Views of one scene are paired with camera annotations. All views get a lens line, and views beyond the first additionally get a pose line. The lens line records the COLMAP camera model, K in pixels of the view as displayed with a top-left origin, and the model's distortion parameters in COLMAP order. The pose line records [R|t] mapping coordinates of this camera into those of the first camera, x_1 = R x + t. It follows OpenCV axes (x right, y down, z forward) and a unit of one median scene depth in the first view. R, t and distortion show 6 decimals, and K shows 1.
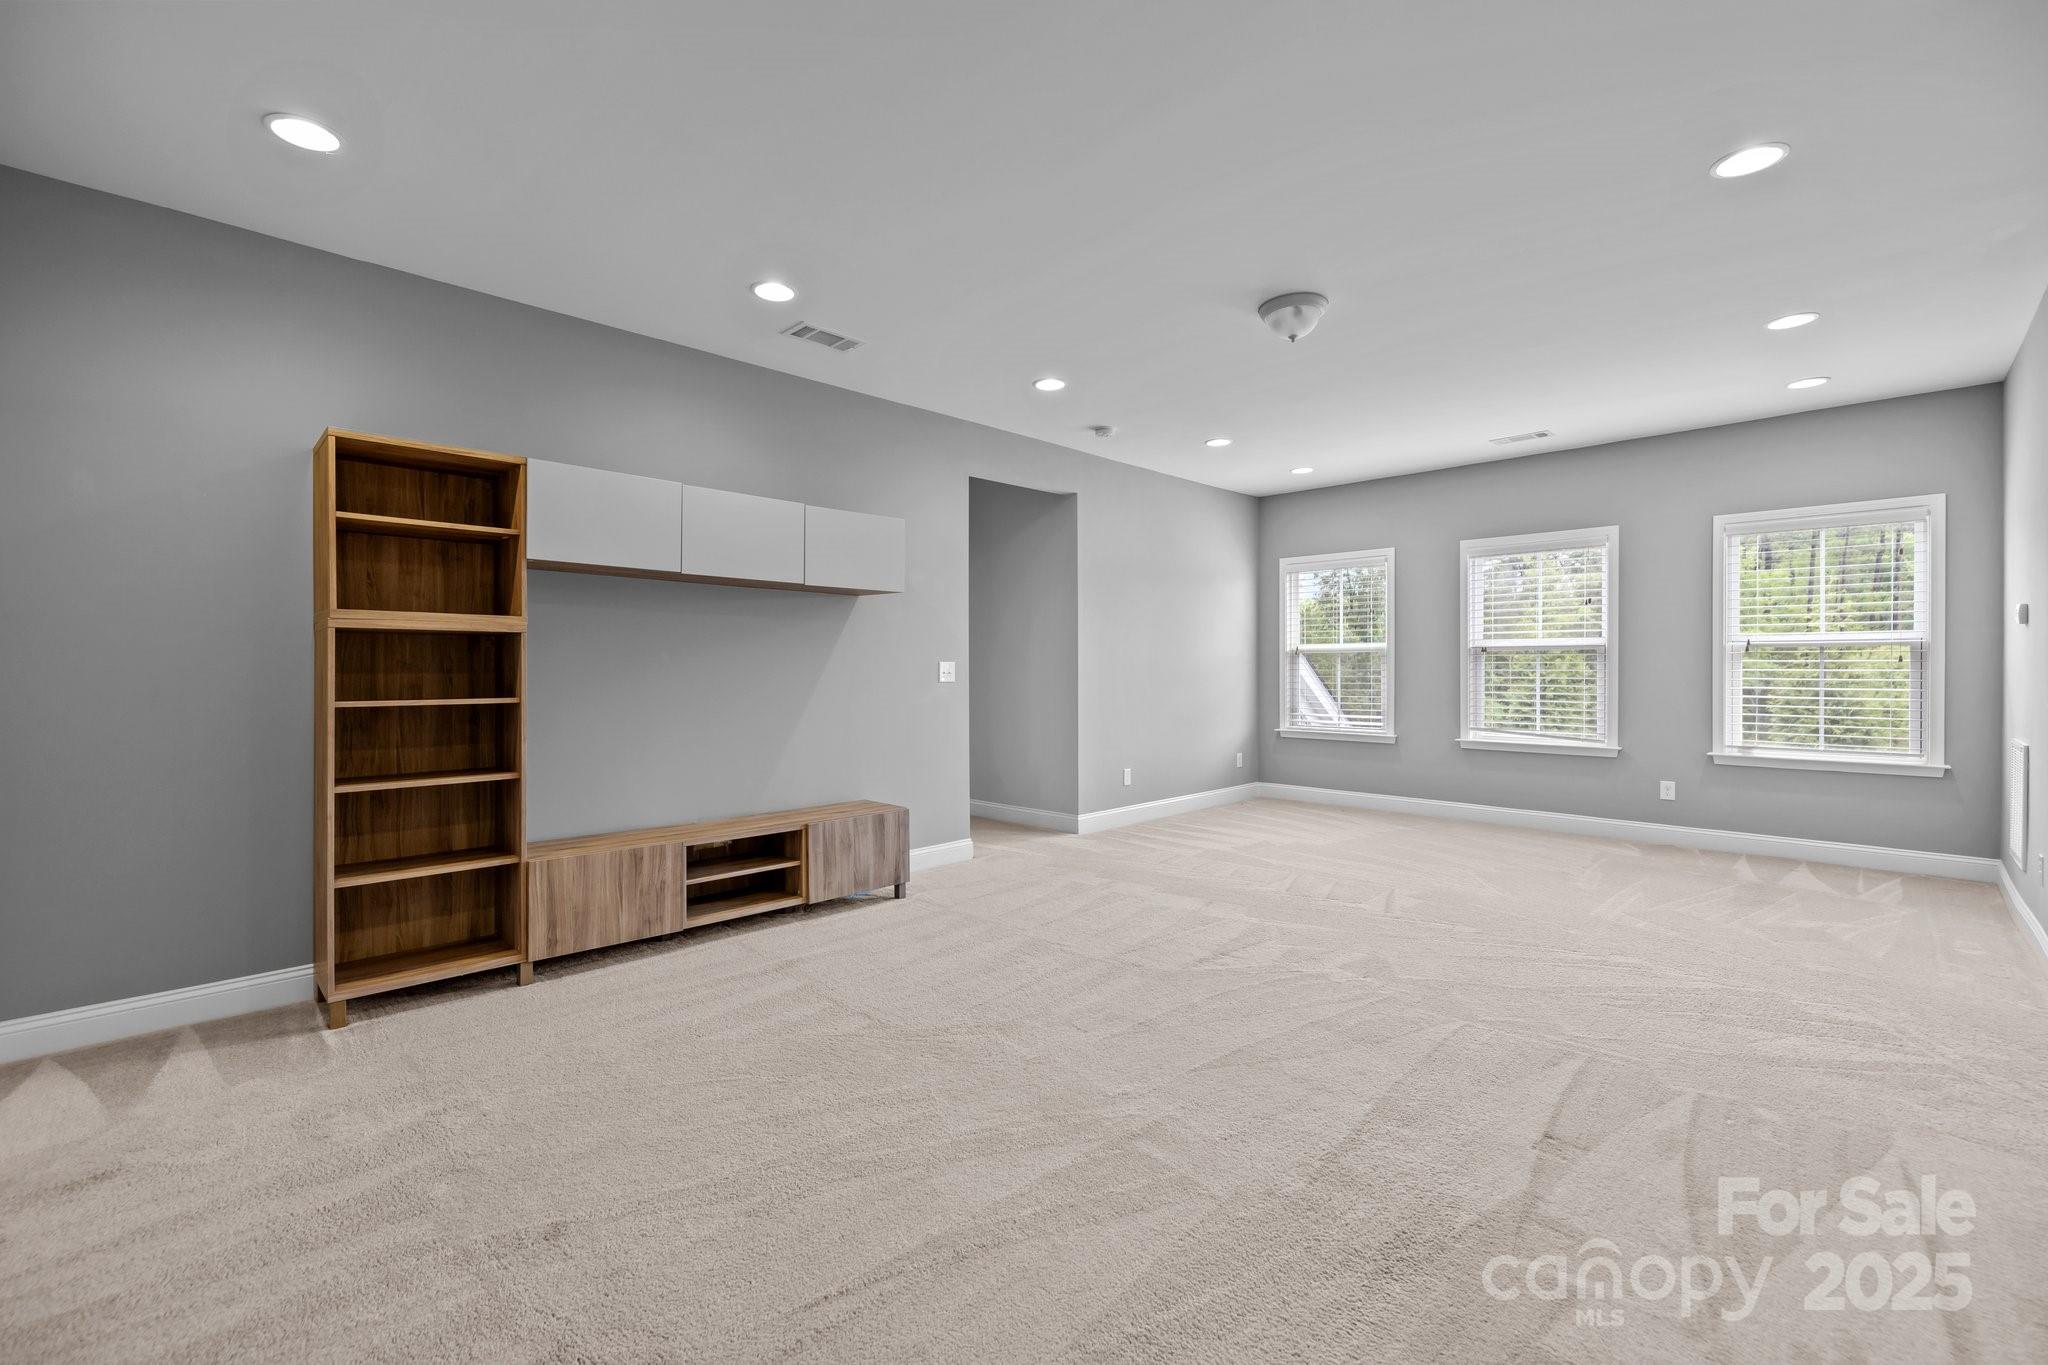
lens RADIAL K [[874.7, 0, 1008.2], [0, 874.7, 675.5], [0, 0, 1]] dist [-0.008854, 0.000777]
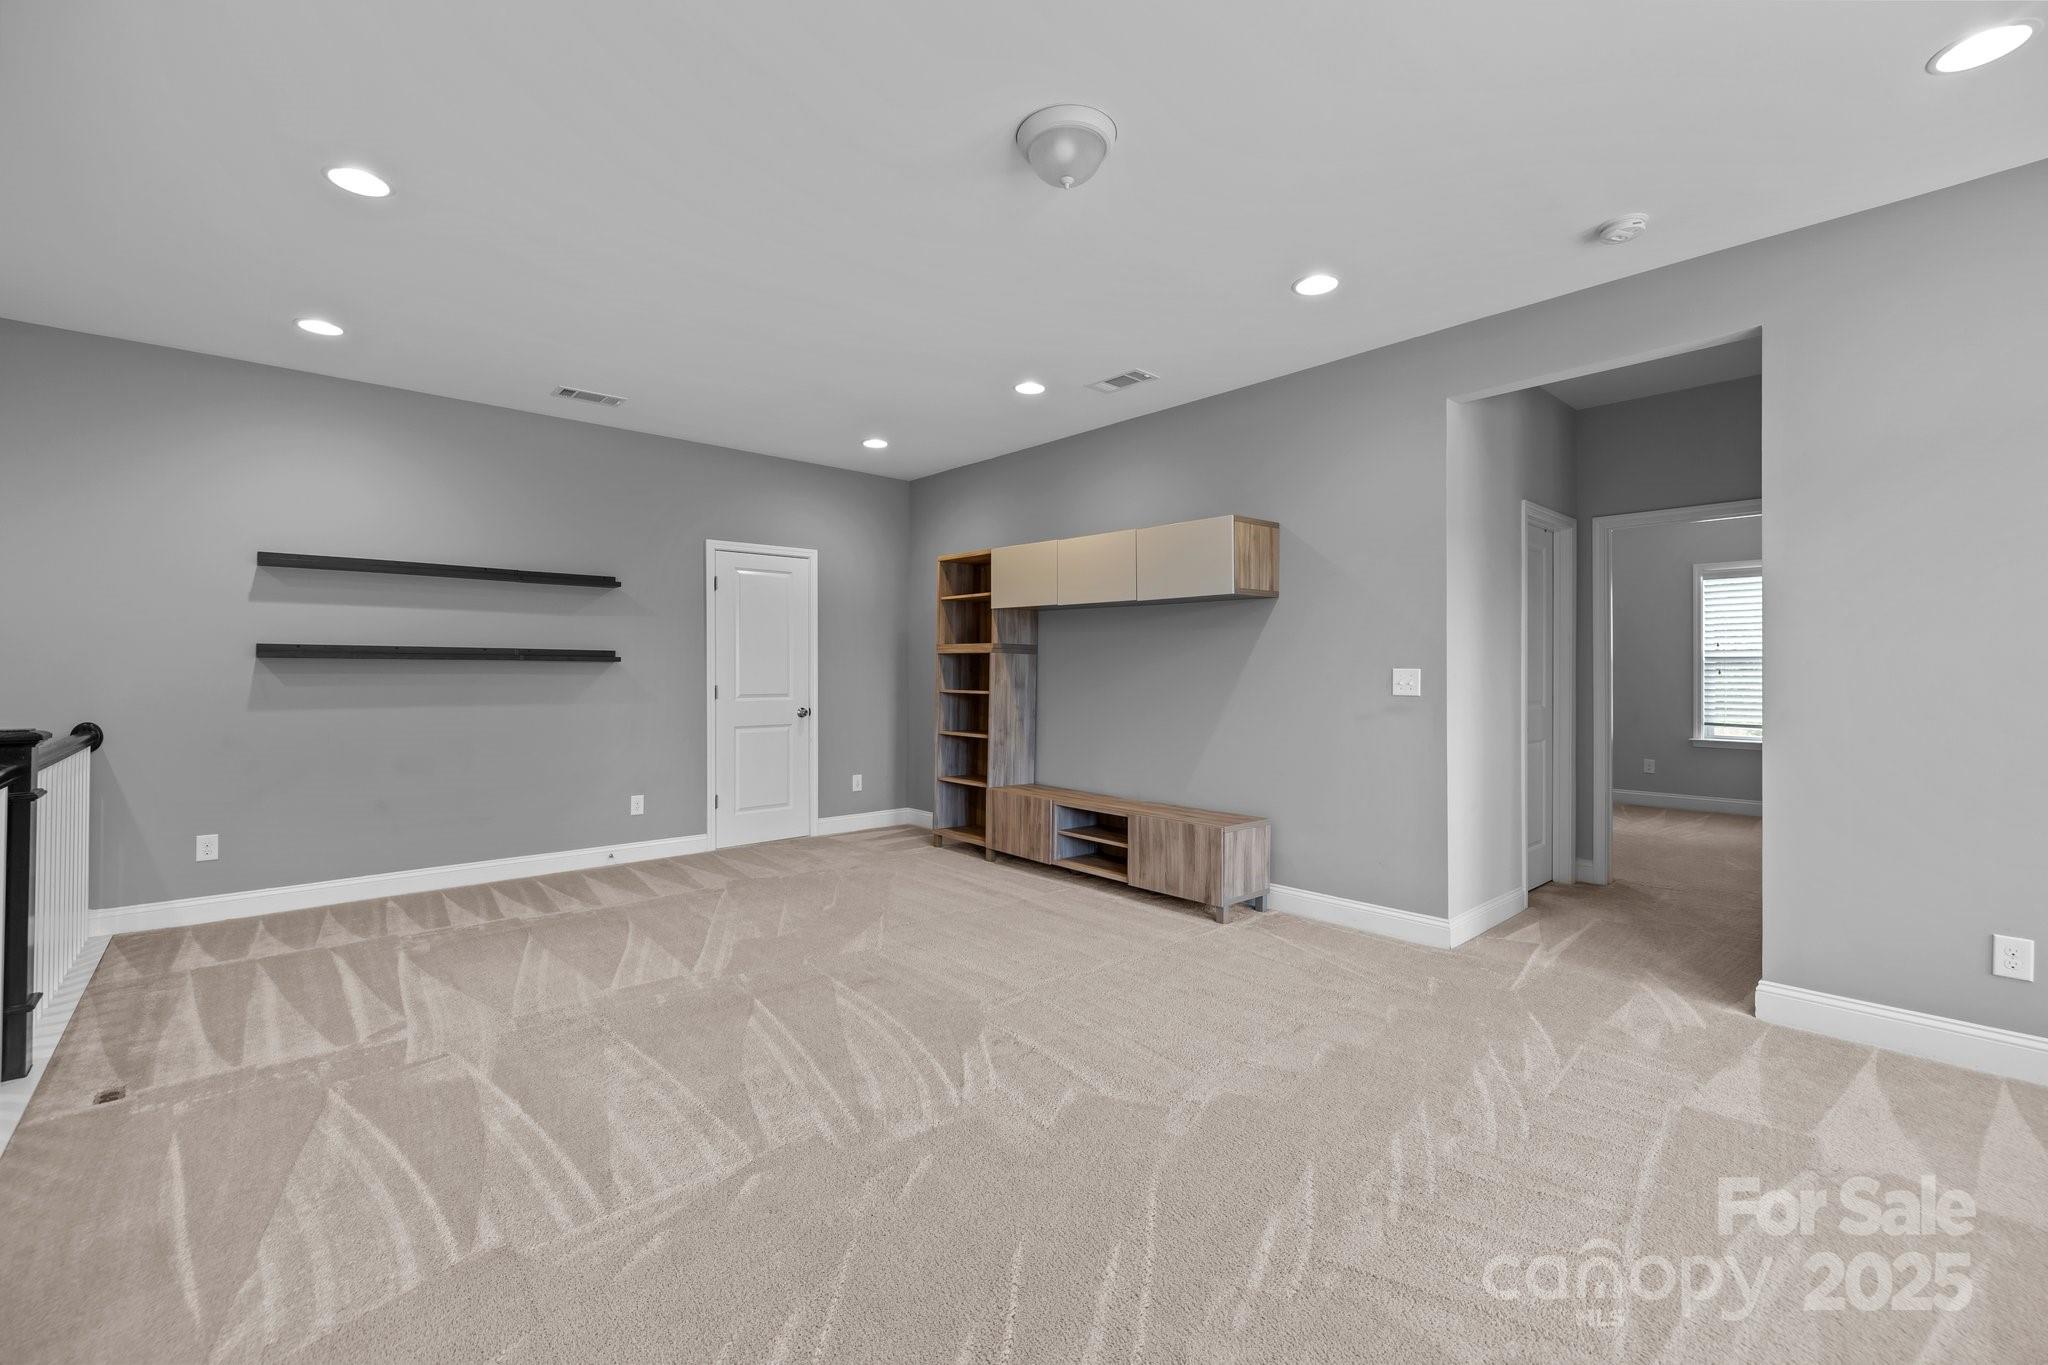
lens RADIAL K [[874.7, 0, 1009.1], [0, 874.7, 671.2], [0, 0, 1]] dist [-0.008854, 0.000777]
pose [[-0.075521, -0.000657, -0.997144, 0.920249], [-0.012251, 0.999925, 0.000269, -0.011963], [0.997069, 0.012236, -0.075523, 0.943313]]
